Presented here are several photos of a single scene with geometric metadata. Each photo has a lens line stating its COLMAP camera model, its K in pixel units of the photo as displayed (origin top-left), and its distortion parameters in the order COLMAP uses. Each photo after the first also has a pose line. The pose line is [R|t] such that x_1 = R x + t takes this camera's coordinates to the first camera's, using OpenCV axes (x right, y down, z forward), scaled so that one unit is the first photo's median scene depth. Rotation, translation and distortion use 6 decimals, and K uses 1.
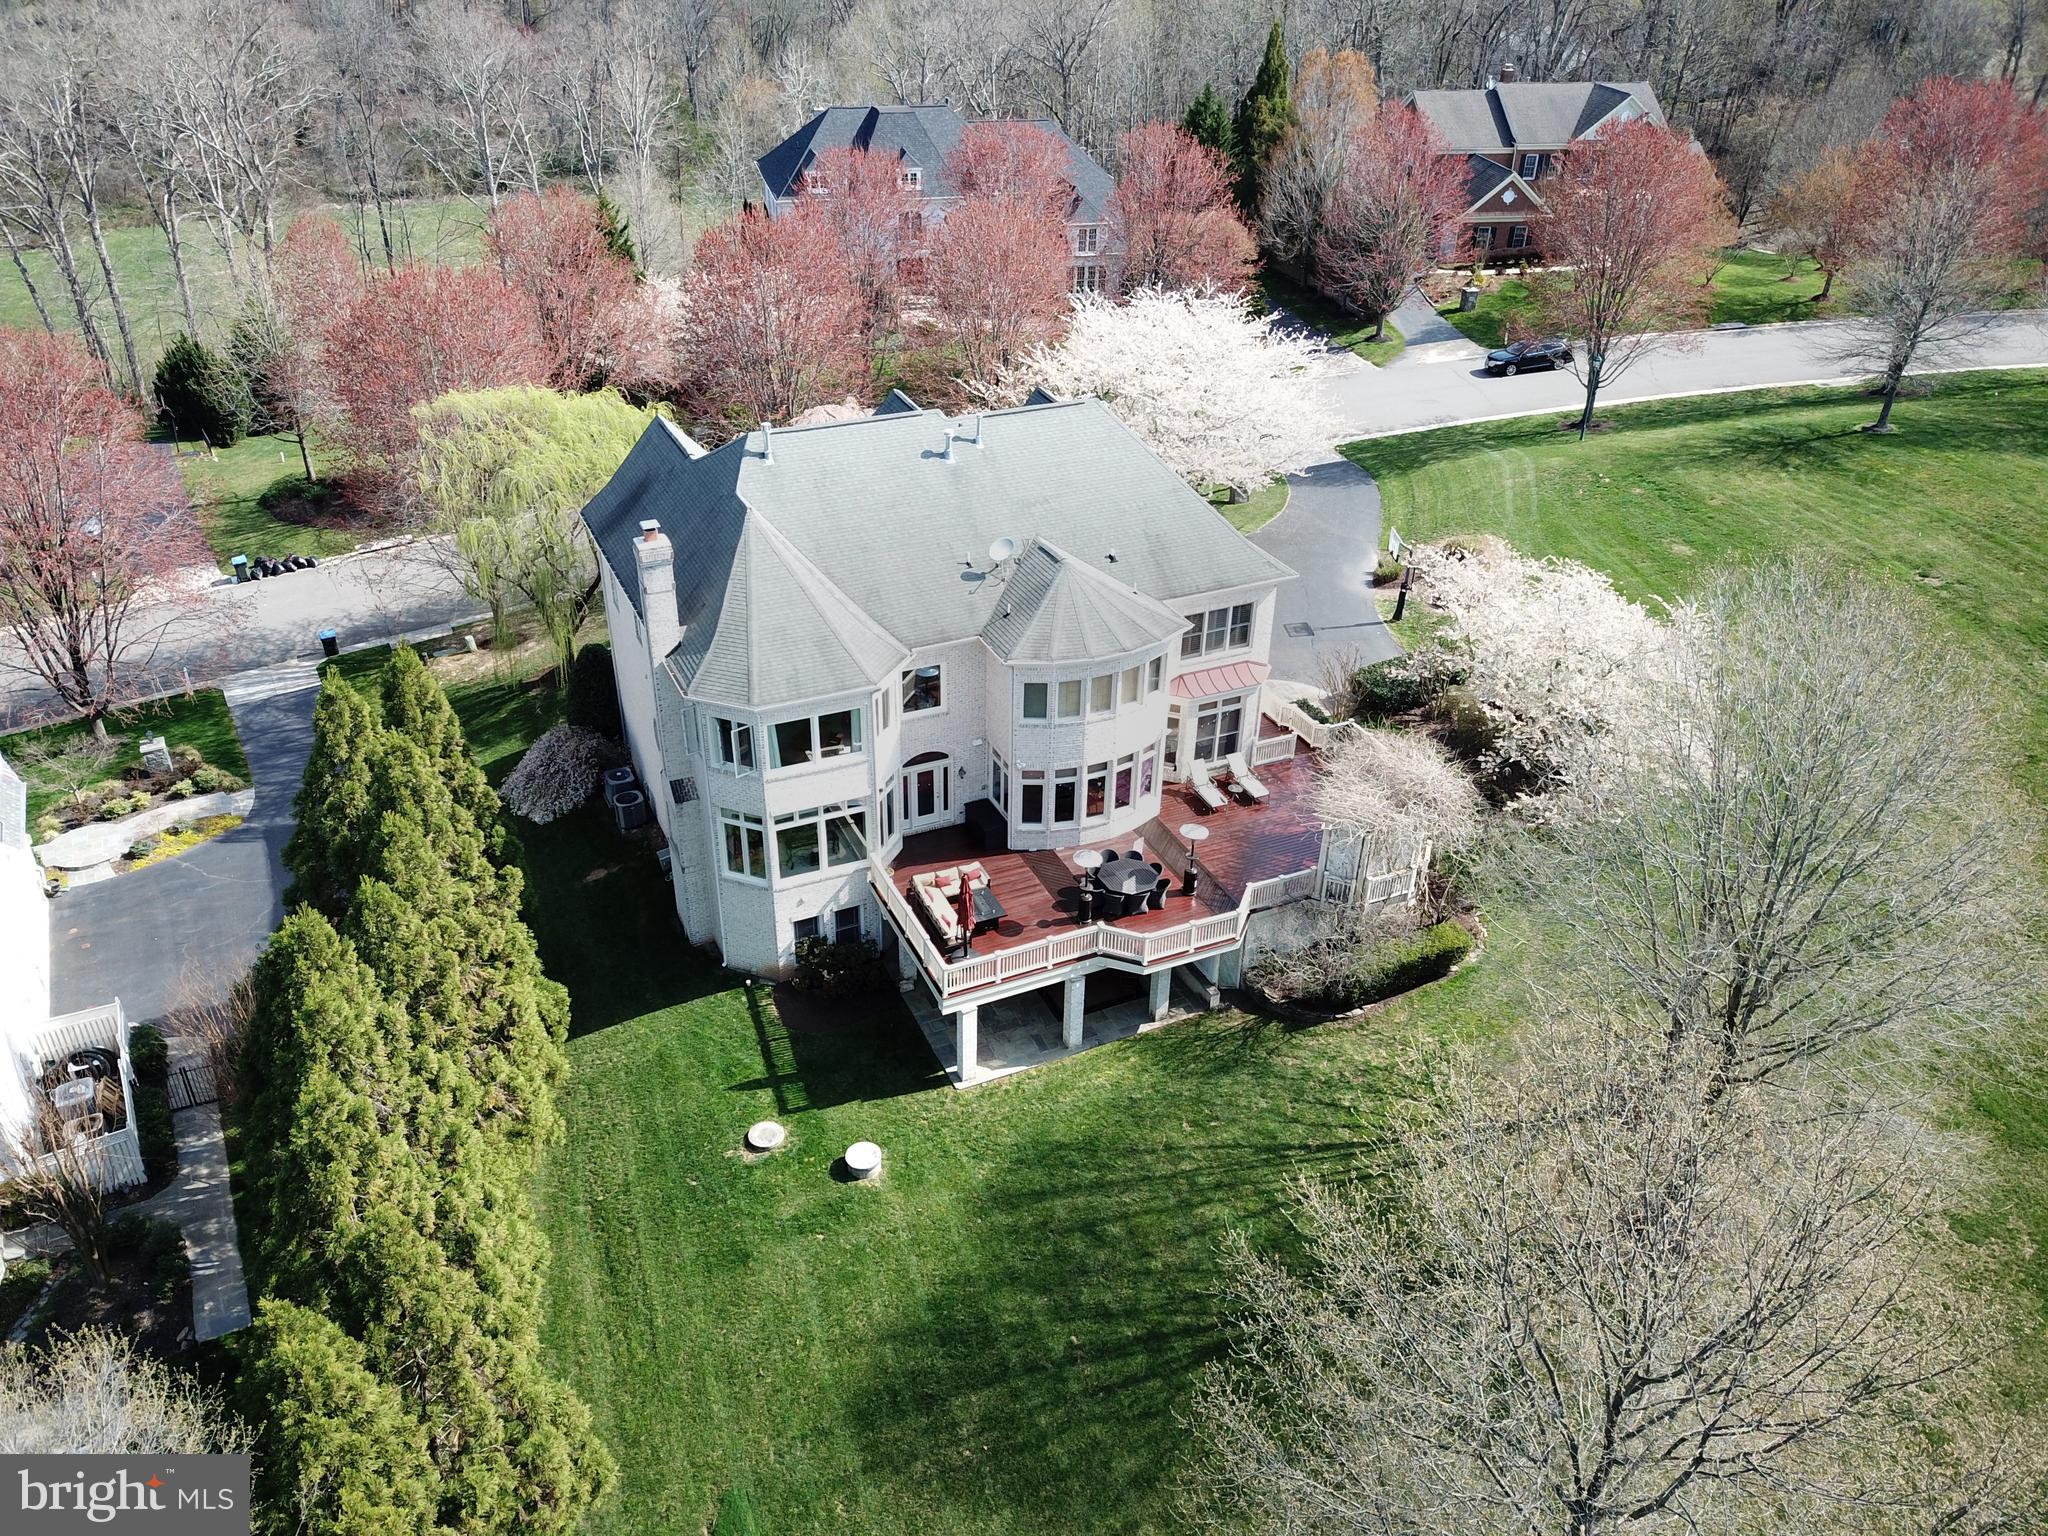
lens RADIAL K [[1533.0, 0, 1024.0], [0, 1533.0, 768.0], [0, 0, 1]] dist [0.020586, -0.008601]
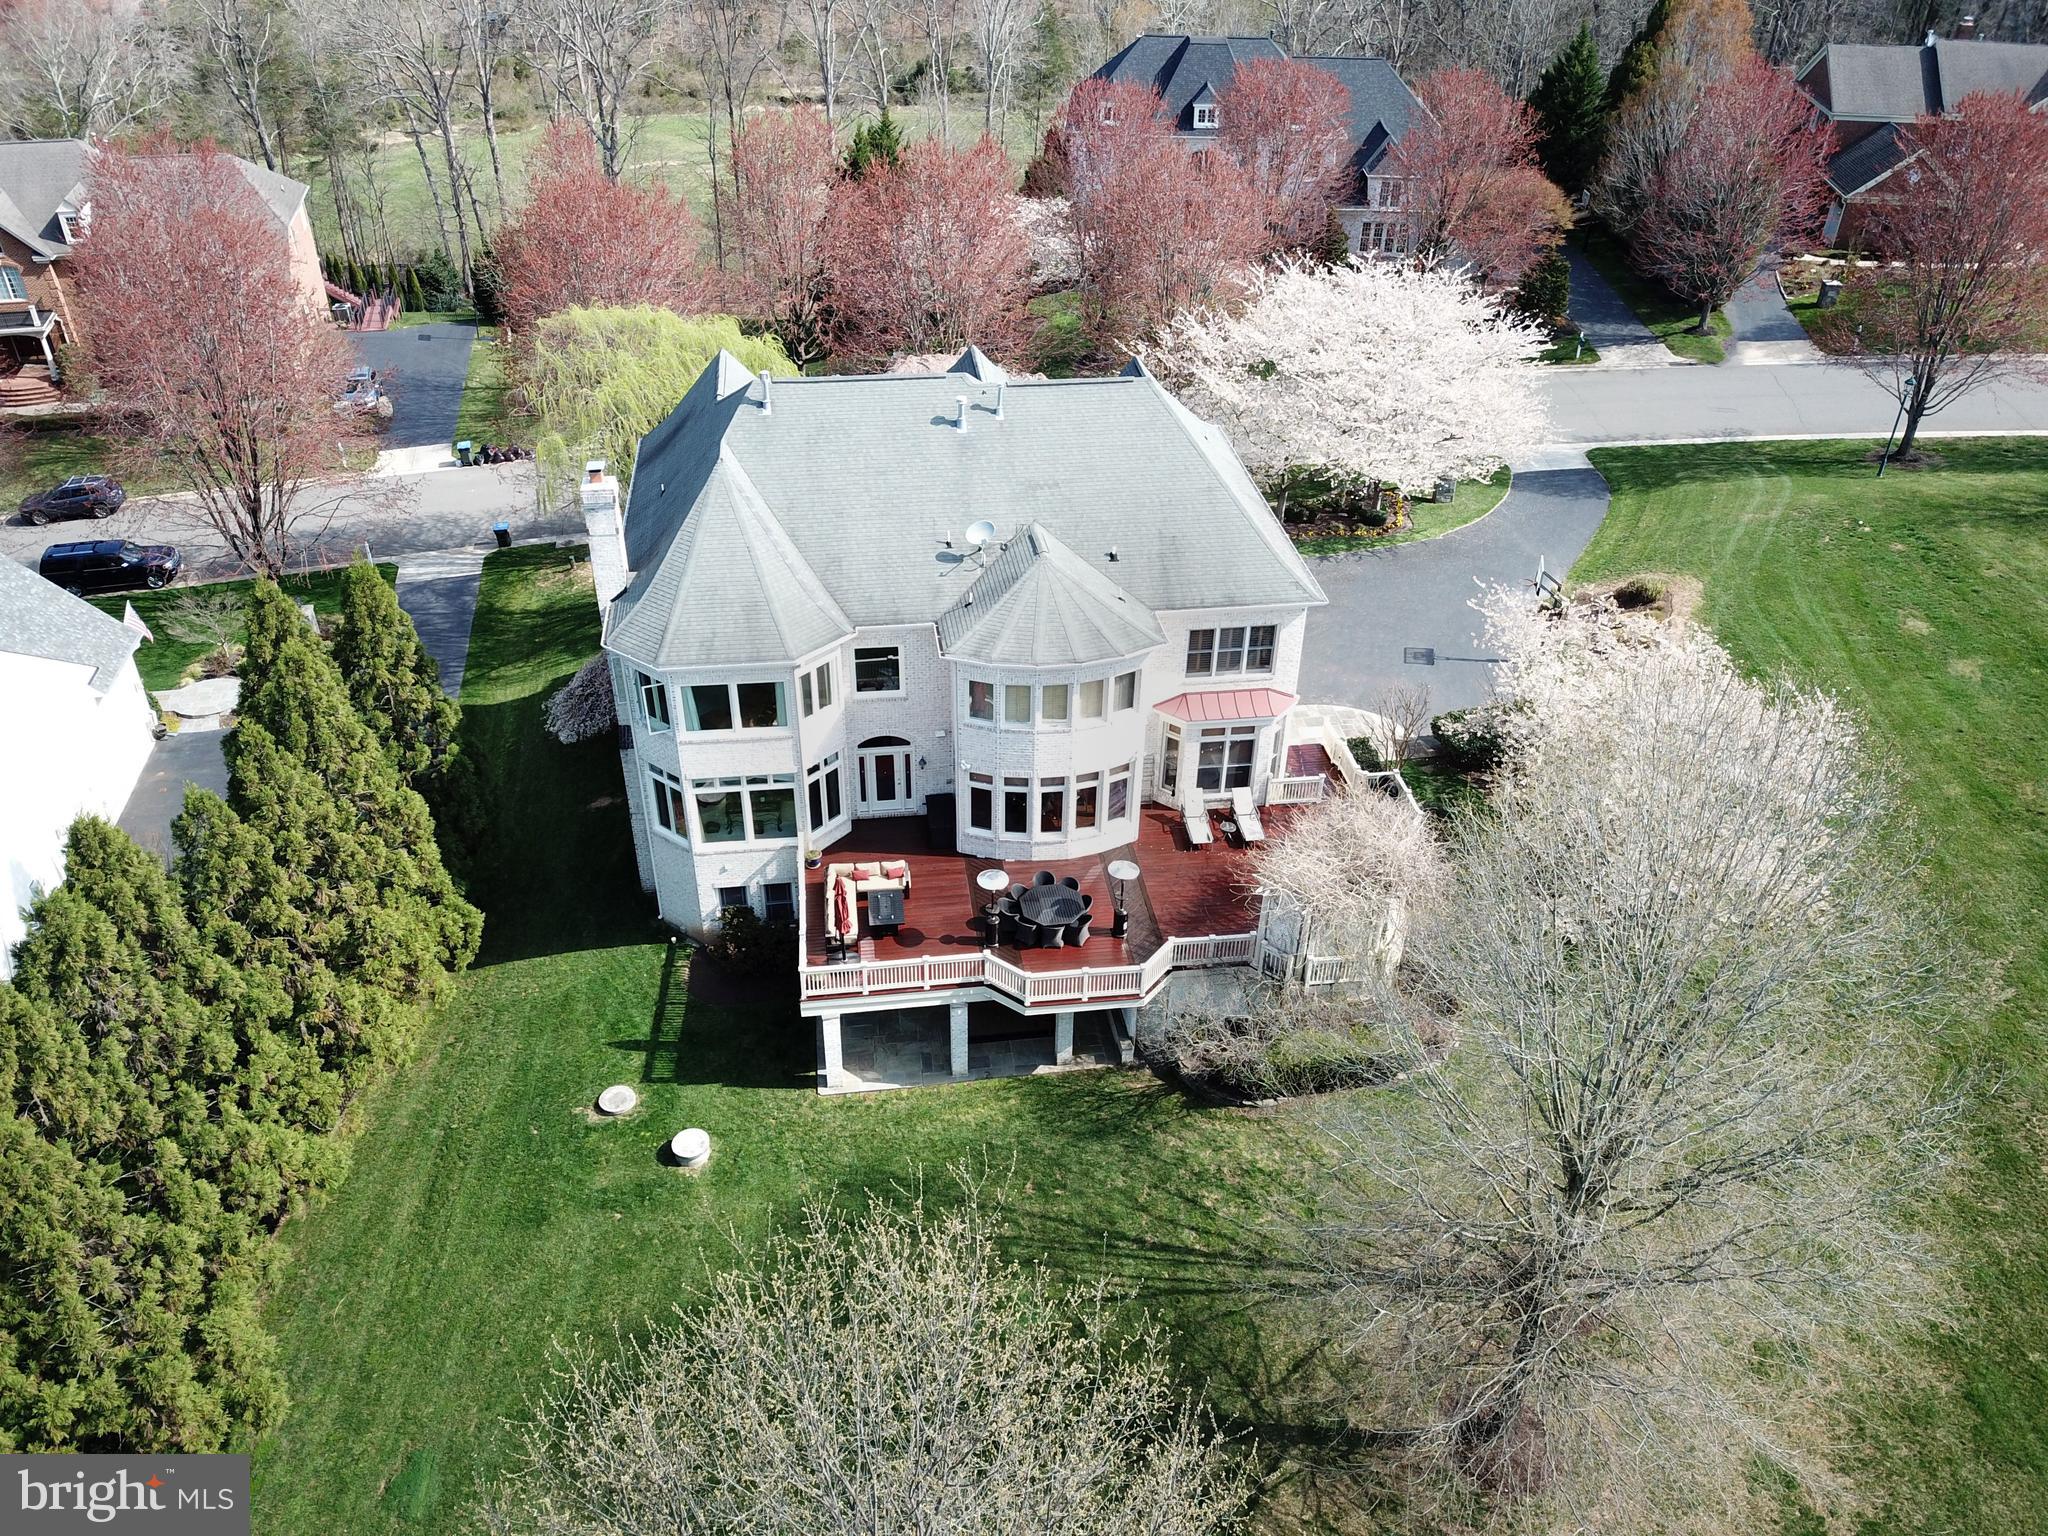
lens RADIAL K [[1544.2, 0, 1024.0], [0, 1544.2, 768.0], [0, 0, 1]] dist [0.009626, 0.006648]
pose [[0.956823, 0.160549, -0.242308, 0.254167], [-0.150731, 0.986833, 0.058654, -0.059863], [0.248534, -0.019598, 0.968425, 0.098767]]
